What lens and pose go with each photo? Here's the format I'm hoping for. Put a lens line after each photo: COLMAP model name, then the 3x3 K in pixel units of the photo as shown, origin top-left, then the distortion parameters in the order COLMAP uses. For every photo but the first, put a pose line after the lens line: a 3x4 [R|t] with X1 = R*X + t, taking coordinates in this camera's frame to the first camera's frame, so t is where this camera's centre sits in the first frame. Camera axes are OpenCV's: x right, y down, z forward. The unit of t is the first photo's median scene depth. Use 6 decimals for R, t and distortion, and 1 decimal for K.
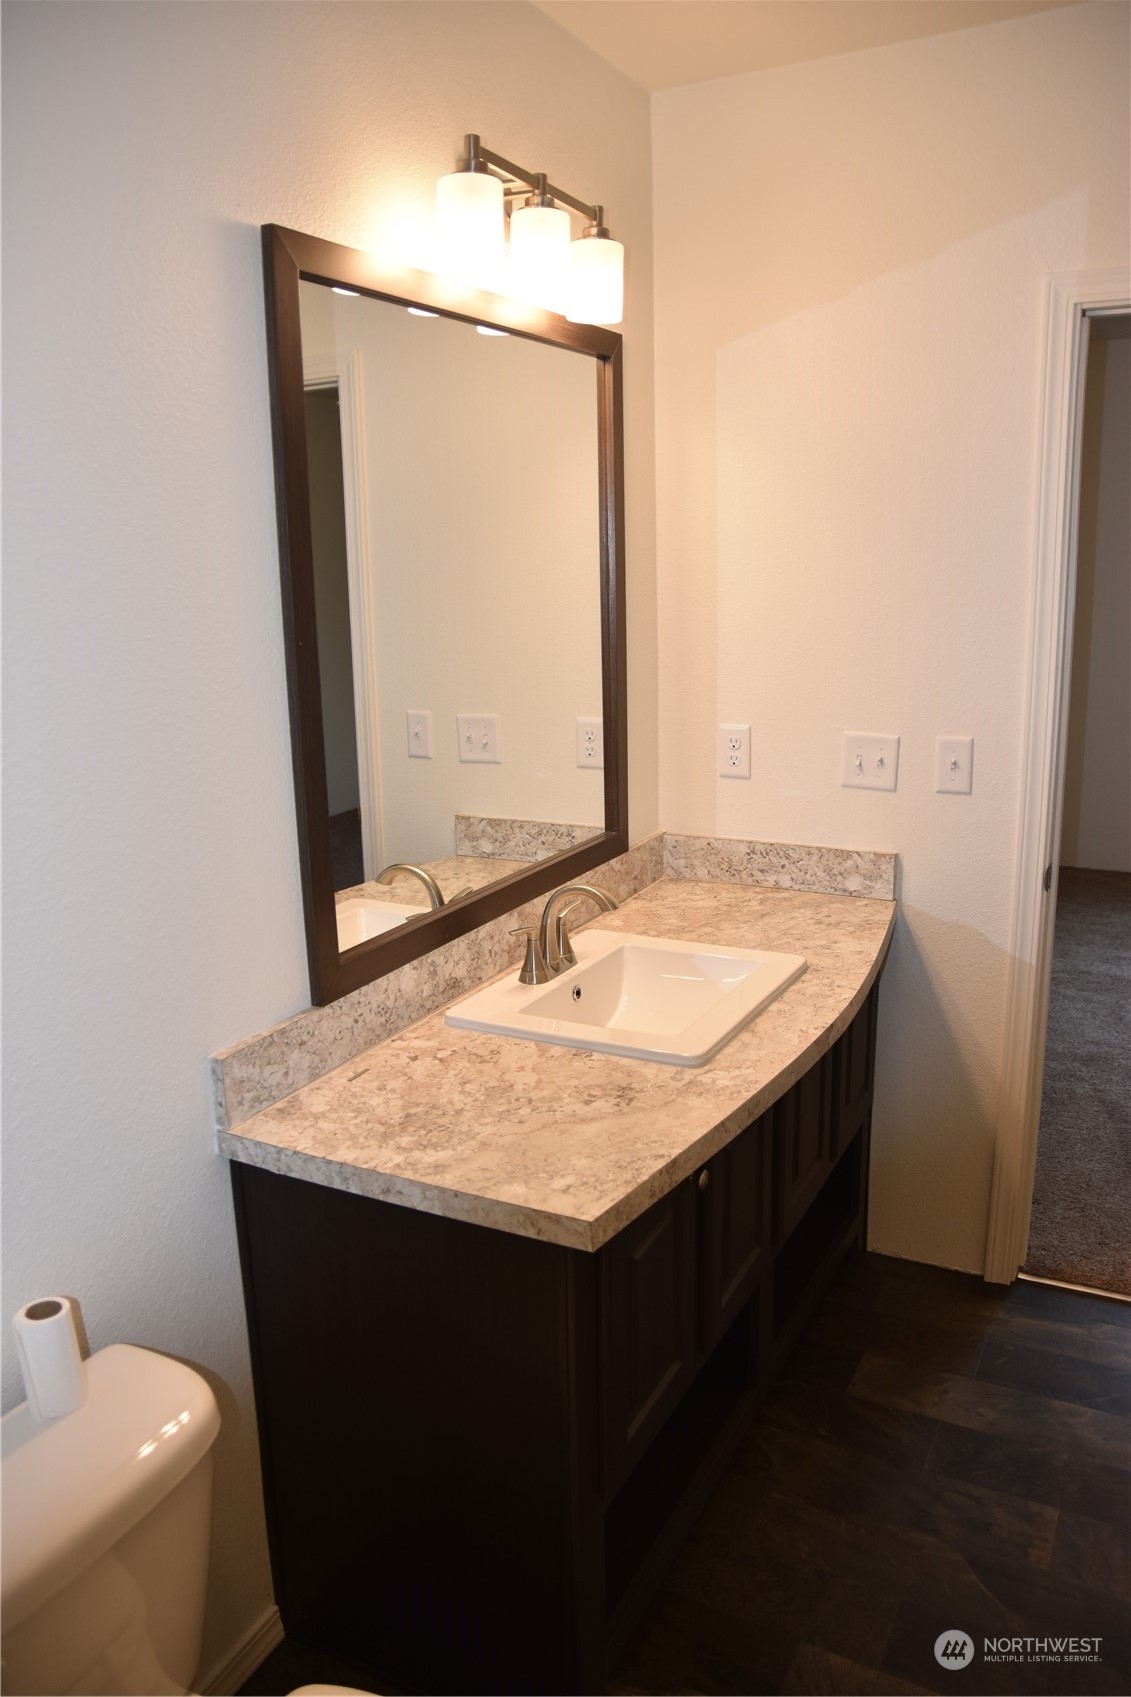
lens RADIAL K [[1287.7, 0, 565.8], [0, 1287.7, 850.2], [0, 0, 1]] dist [-0.107785, 0.095546]
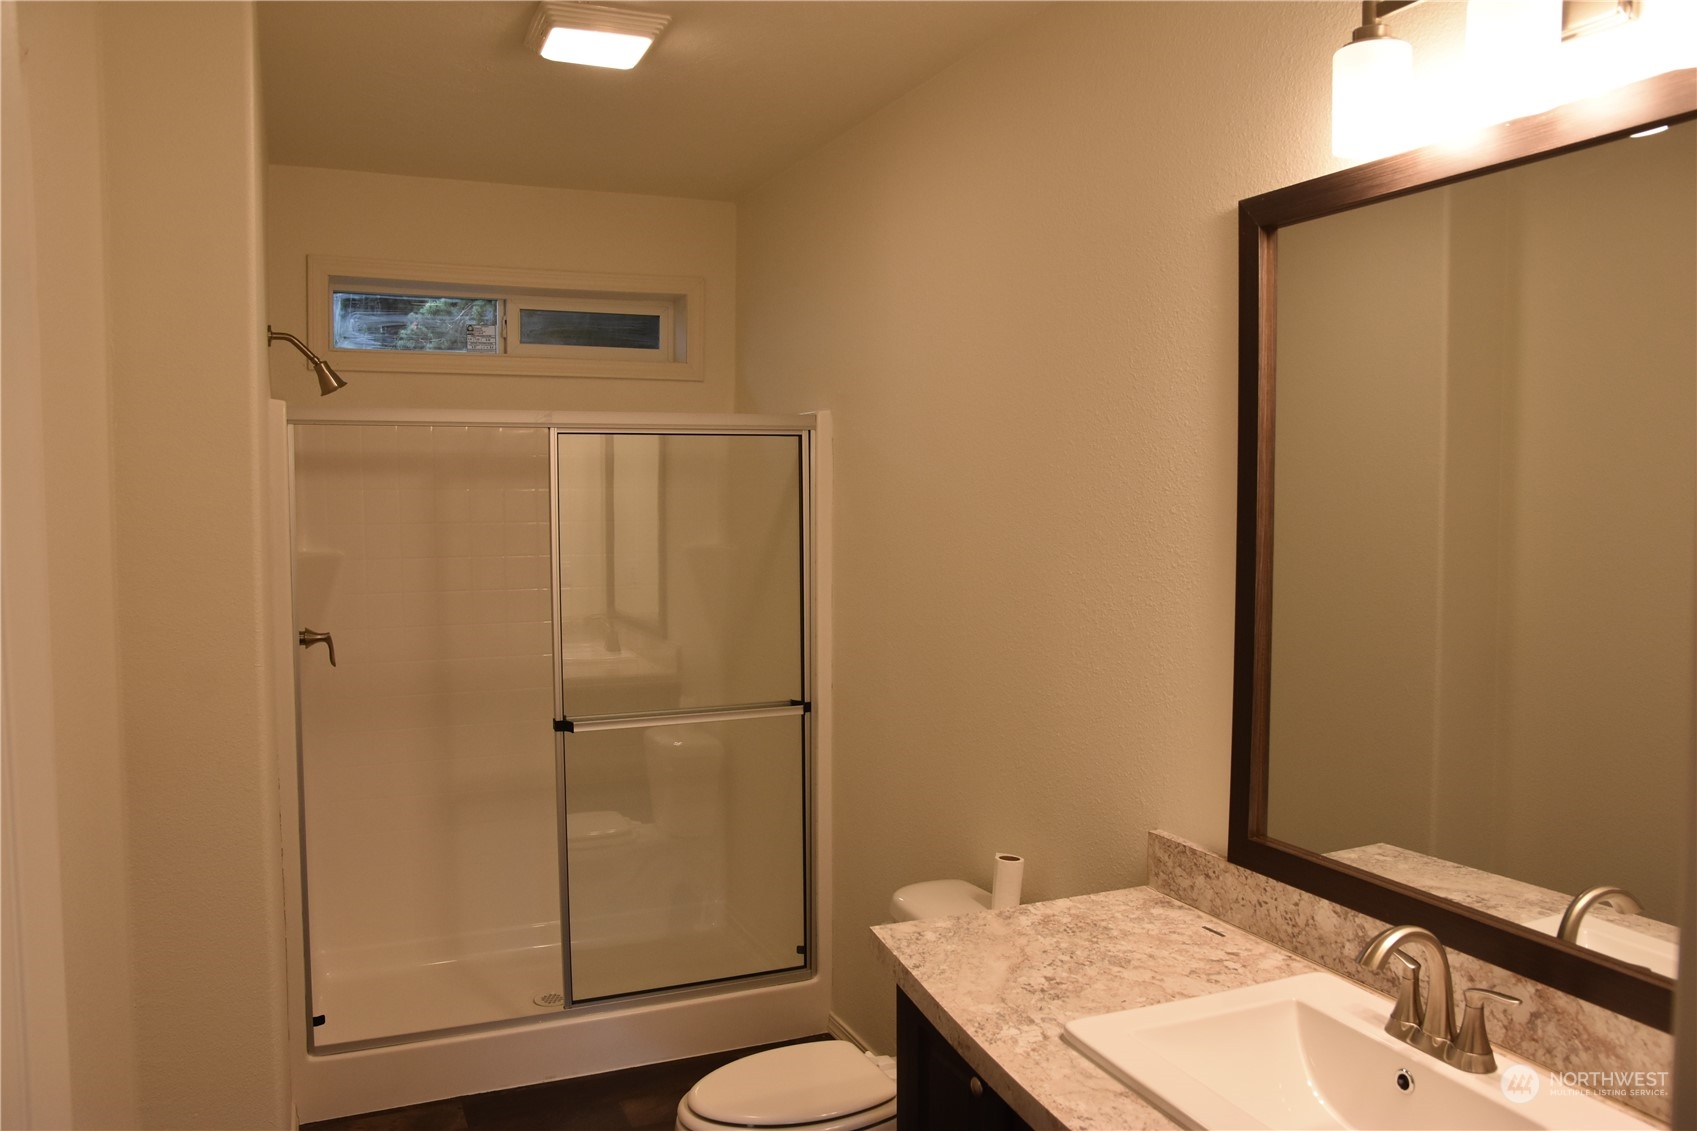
lens RADIAL K [[1287.7, 0, 848.3], [0, 1287.7, 564.3], [0, 0, 1]] dist [-0.107785, 0.095546]
pose [[-0.631681, 0.071195, -0.771953, 0.879166], [-0.158075, 0.963024, 0.218168, -0.325789], [0.758941, 0.259839, -0.597069, 1.363205]]
